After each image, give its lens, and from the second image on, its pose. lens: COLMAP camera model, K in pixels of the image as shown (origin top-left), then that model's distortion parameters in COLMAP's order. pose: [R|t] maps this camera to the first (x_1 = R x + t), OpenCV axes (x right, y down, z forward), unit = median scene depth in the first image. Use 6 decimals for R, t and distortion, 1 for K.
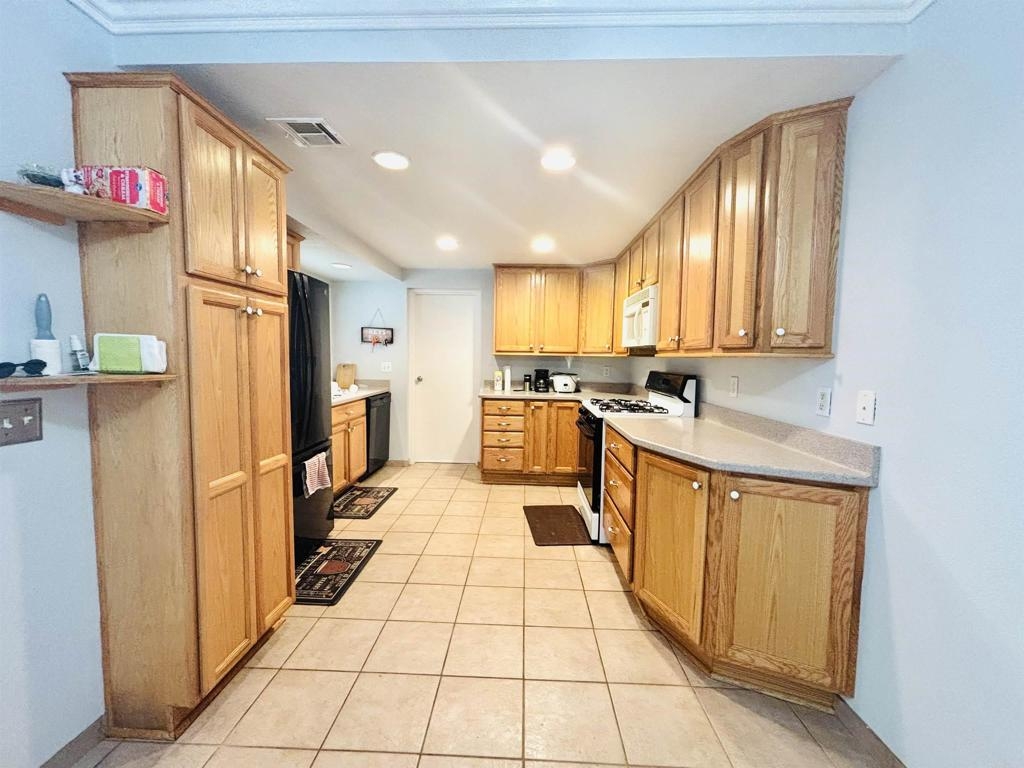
lens RADIAL K [[417.7, 0, 509.2], [0, 417.7, 383.1], [0, 0, 1]] dist [0.005964, -0.000732]
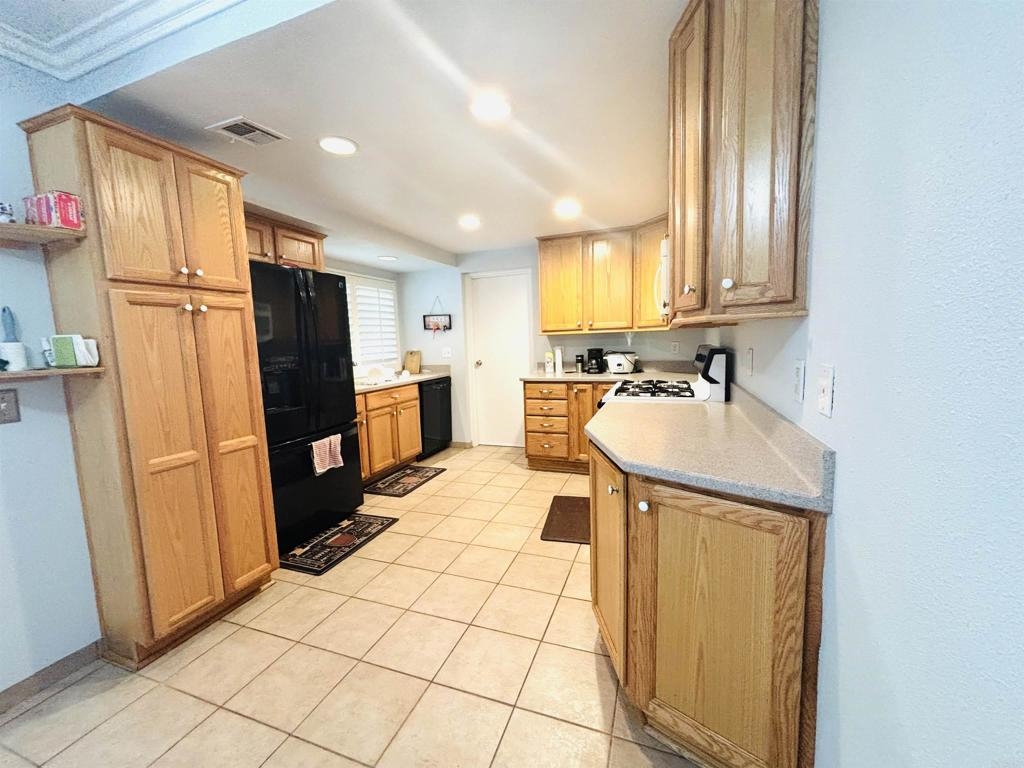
lens RADIAL K [[415.6, 0, 509.8], [0, 415.6, 383.2], [0, 0, 1]] dist [0.003298, -0.000140]
pose [[0.947463, -0.014222, -0.319548, 0.395823], [0.027725, 0.998903, 0.037746, 0.006832], [0.318661, -0.044623, 0.946818, 0.159301]]
